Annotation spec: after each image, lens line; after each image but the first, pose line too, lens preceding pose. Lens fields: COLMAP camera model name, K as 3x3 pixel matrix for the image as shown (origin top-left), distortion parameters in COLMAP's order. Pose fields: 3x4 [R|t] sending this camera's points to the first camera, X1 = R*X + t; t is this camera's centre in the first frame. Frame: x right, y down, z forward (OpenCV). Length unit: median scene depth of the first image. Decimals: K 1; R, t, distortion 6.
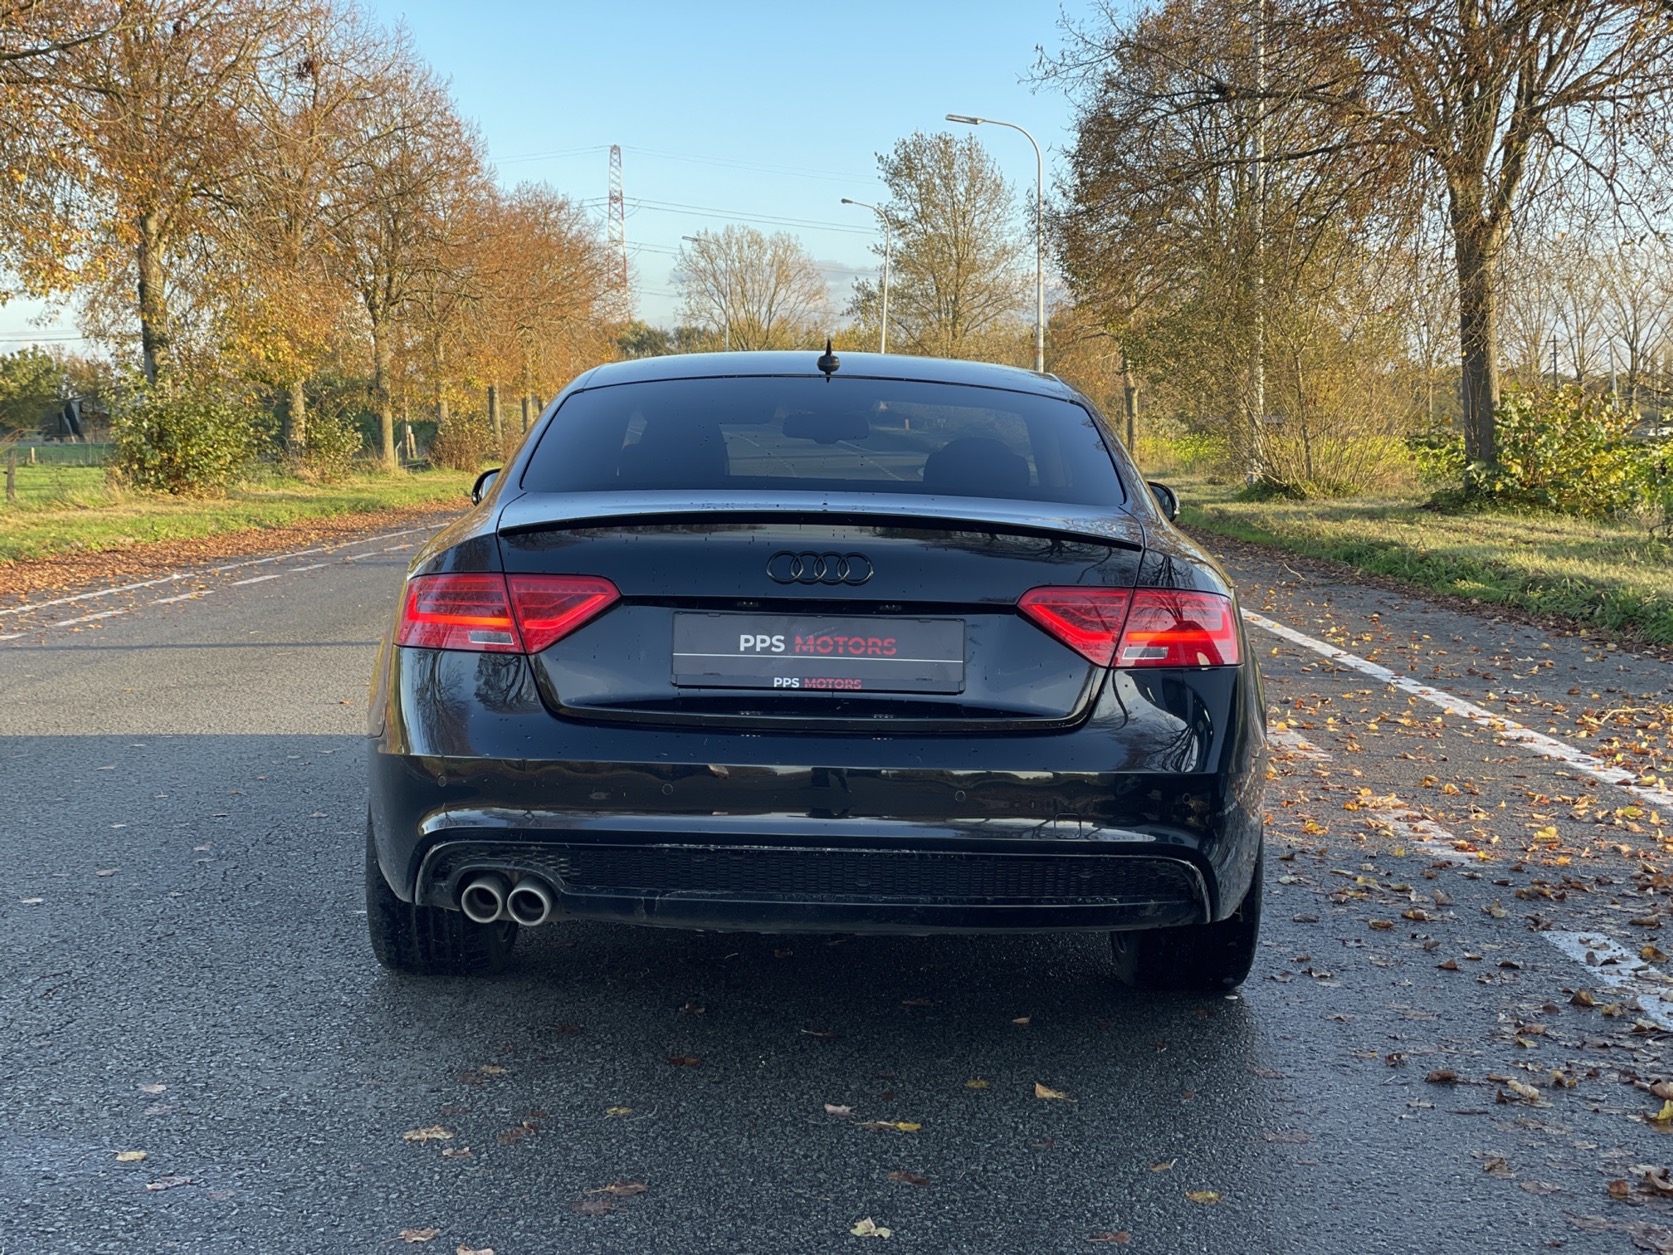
lens RADIAL K [[2495.3, 0, 849.7], [0, 2495.3, 626.1], [0, 0, 1]] dist [0.142748, -0.180491]
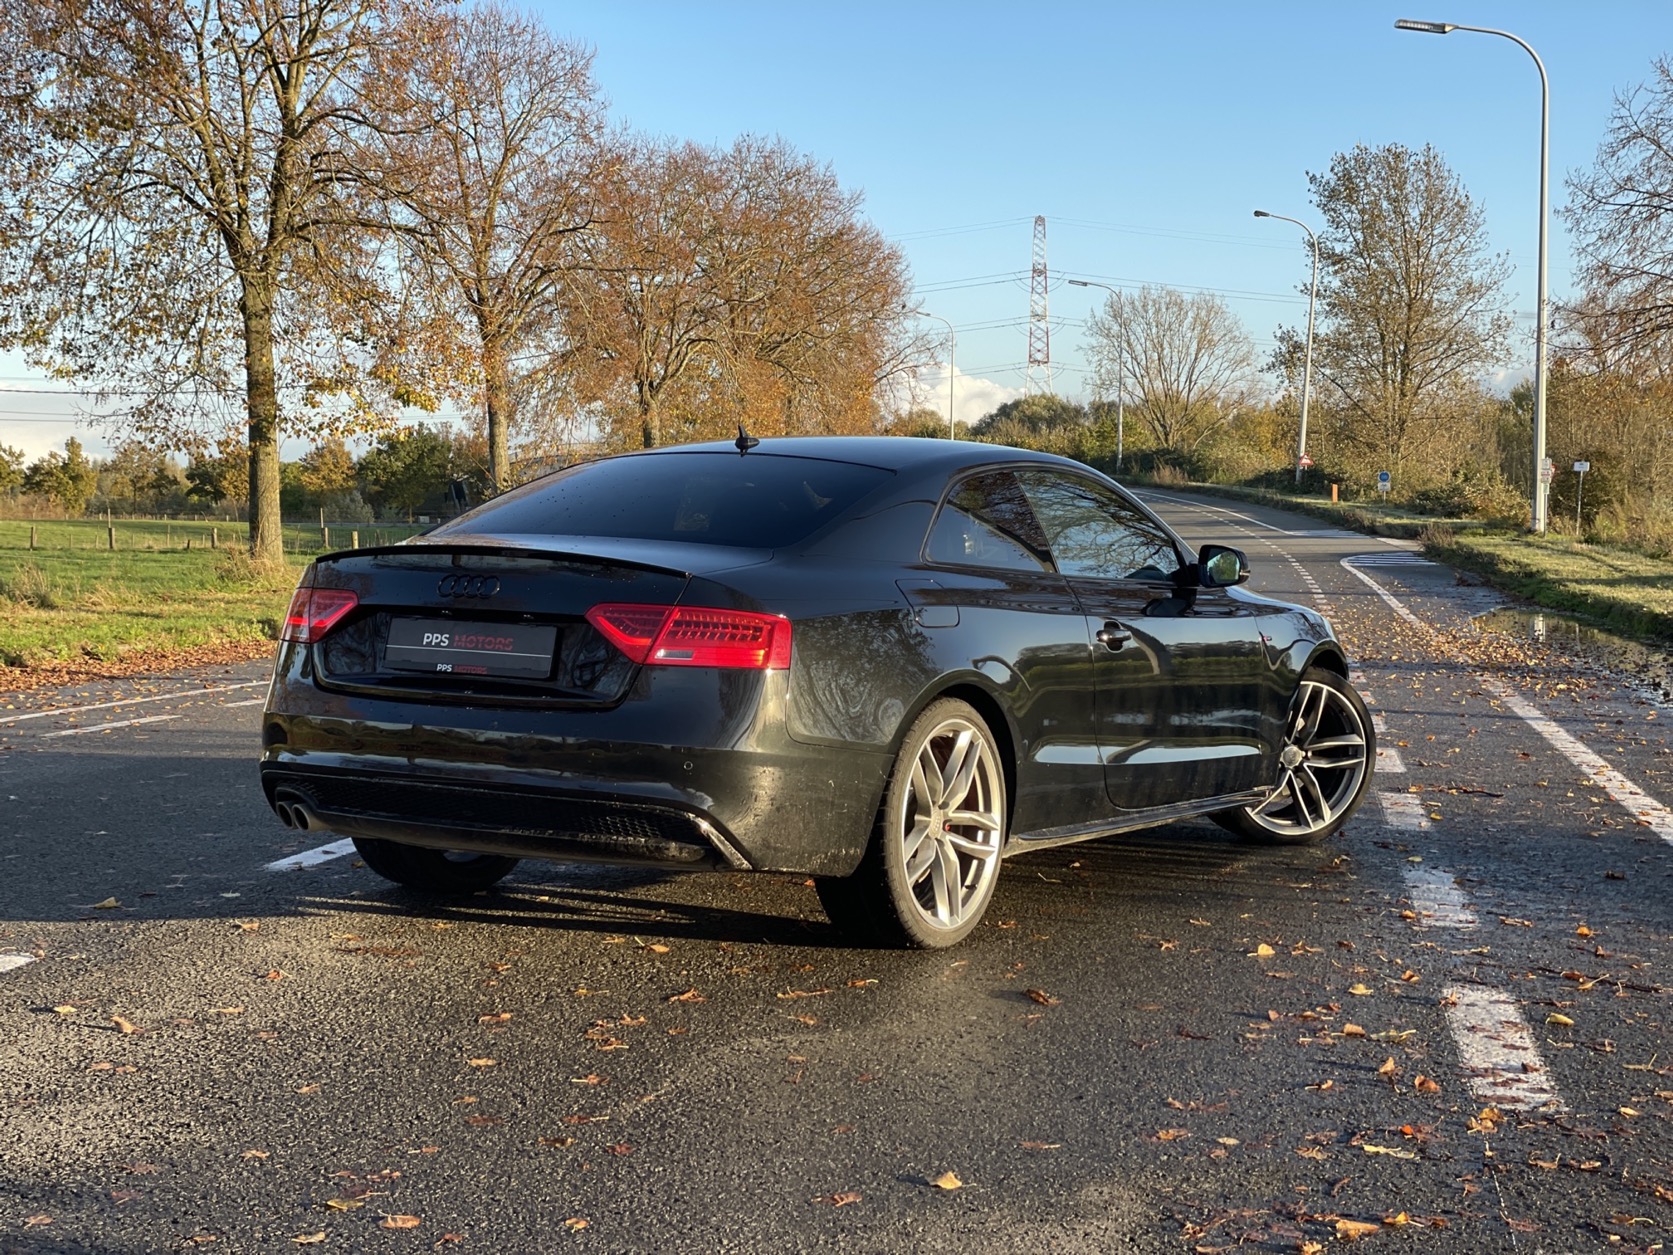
lens RADIAL K [[2495.3, 0, 849.7], [0, 2495.3, 626.1], [0, 0, 1]] dist [0.142748, -0.180491]
pose [[0.984800, 0.013986, -0.173129, 0.024130], [-0.019837, 0.999287, -0.032113, -0.038844], [0.172556, 0.035059, 0.984376, 0.555933]]
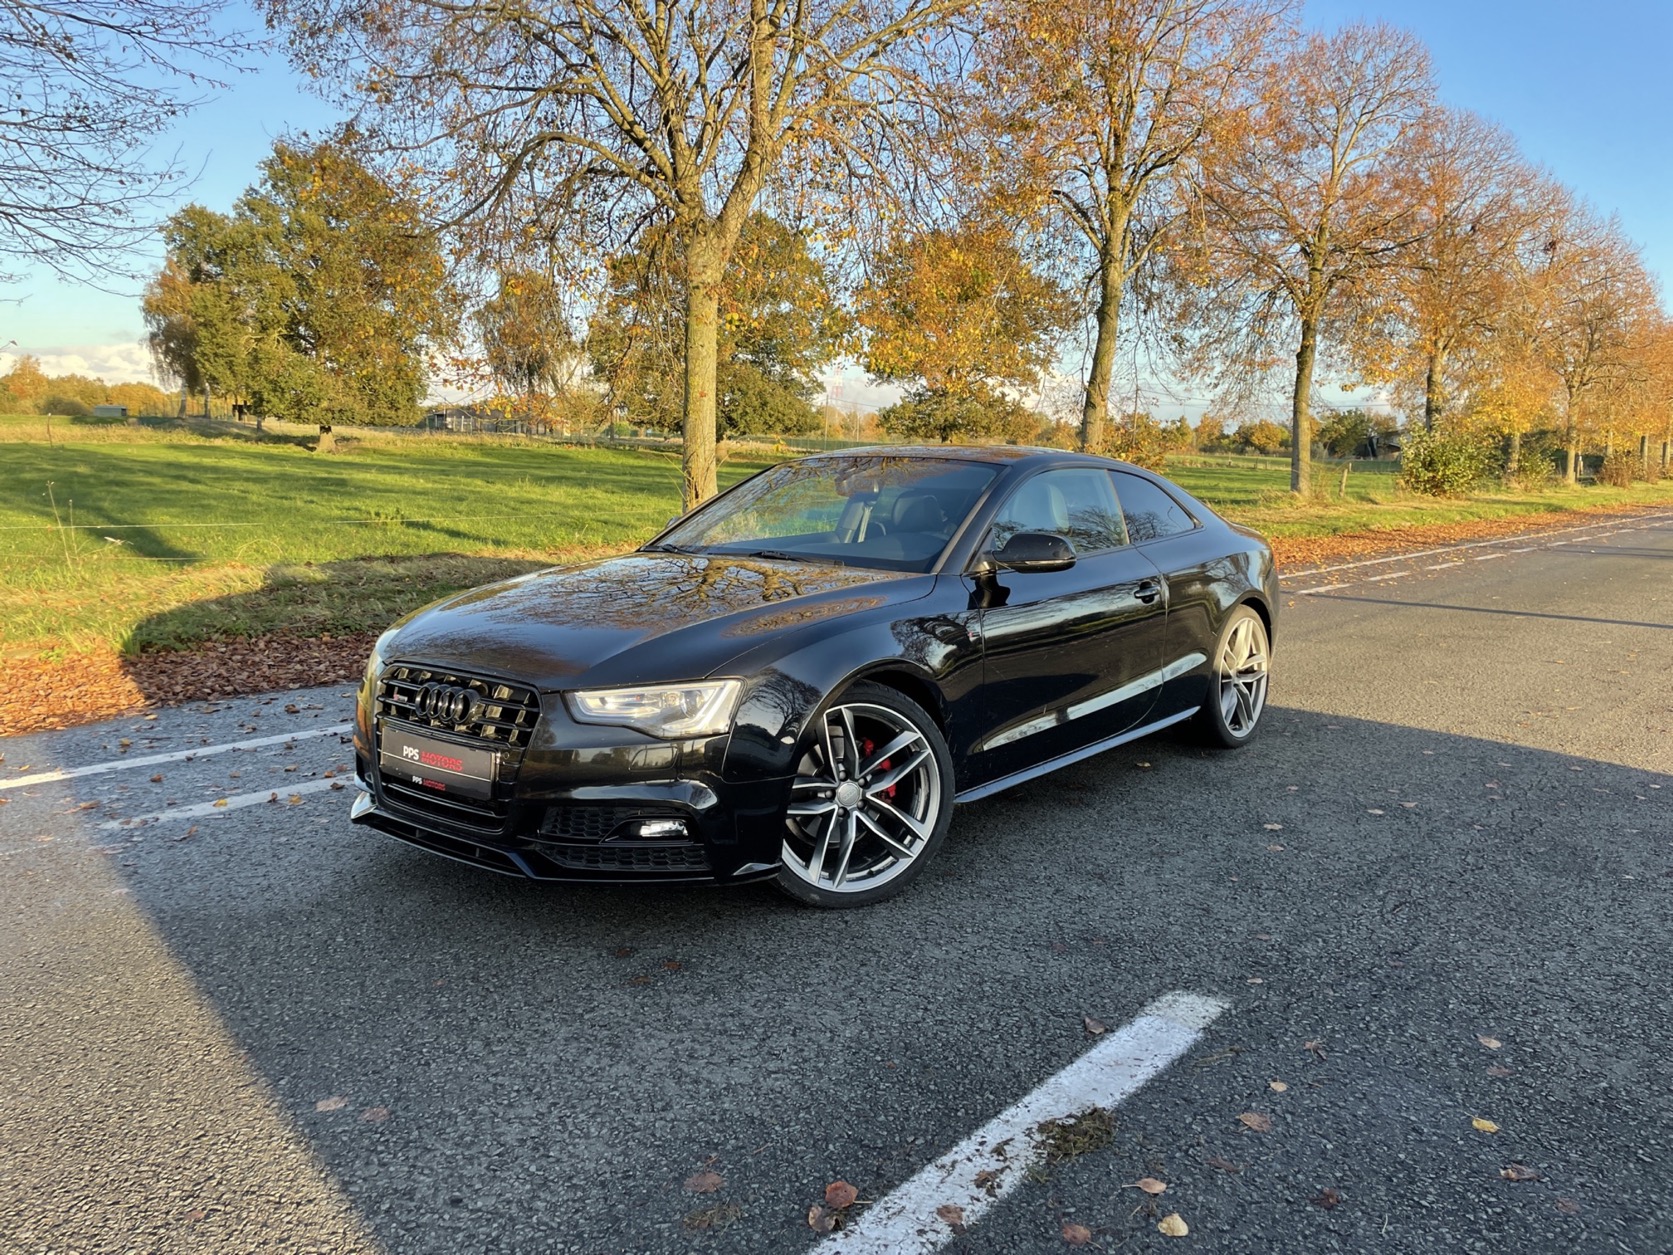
lens RADIAL K [[1275.0, 0, 828.8], [0, 1275.0, 619.9], [0, 0, 1]] dist [0.092752, -0.124560]
pose [[0.769520, 0.109835, -0.629106, -0.009946], [-0.076596, 0.993862, 0.079825, -0.004235], [0.634012, -0.013239, 0.773210, 0.019145]]
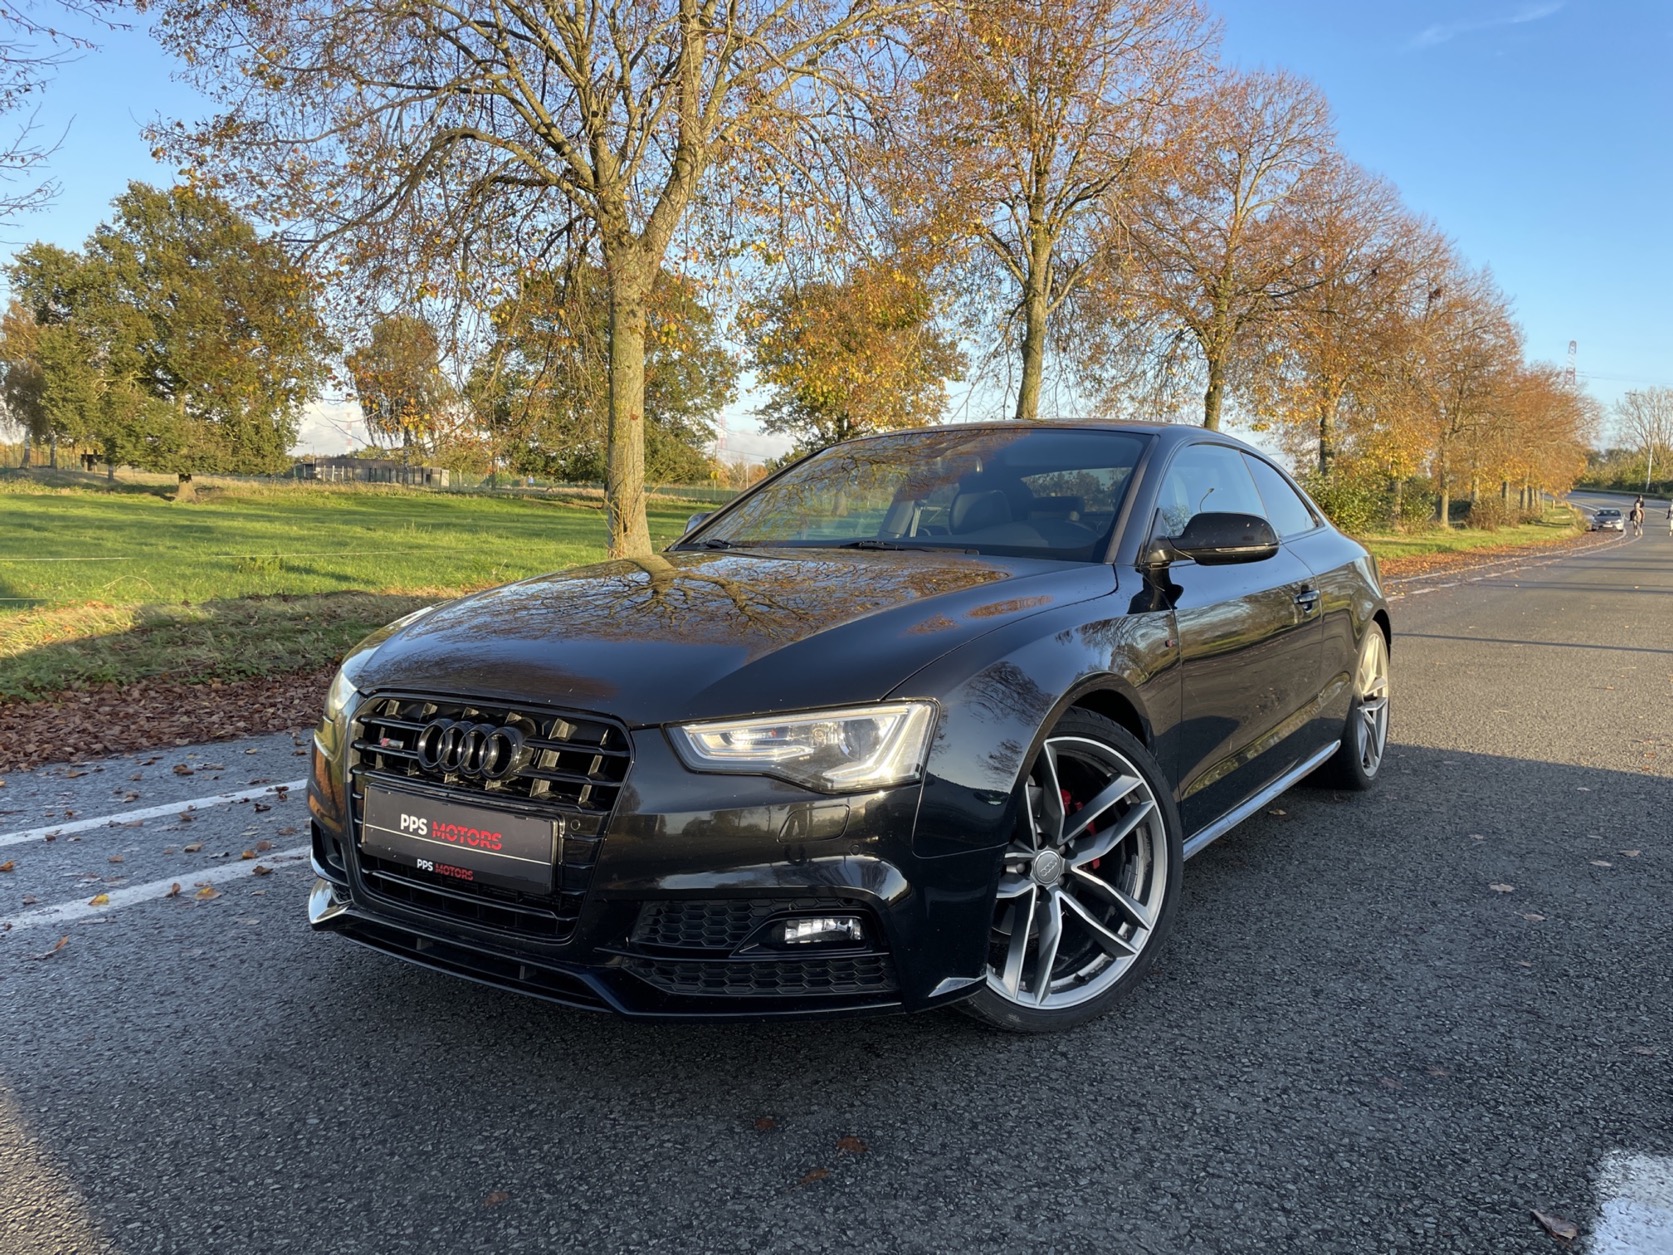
lens RADIAL K [[1276.2, 0, 839.9], [0, 1276.2, 628.5], [0, 0, 1]] dist [0.097219, -0.129290]
pose [[0.828645, 0.078627, -0.554226, -0.029119], [-0.068216, 0.996891, 0.039434, -0.000386], [0.555603, 0.005131, 0.831432, 0.026990]]
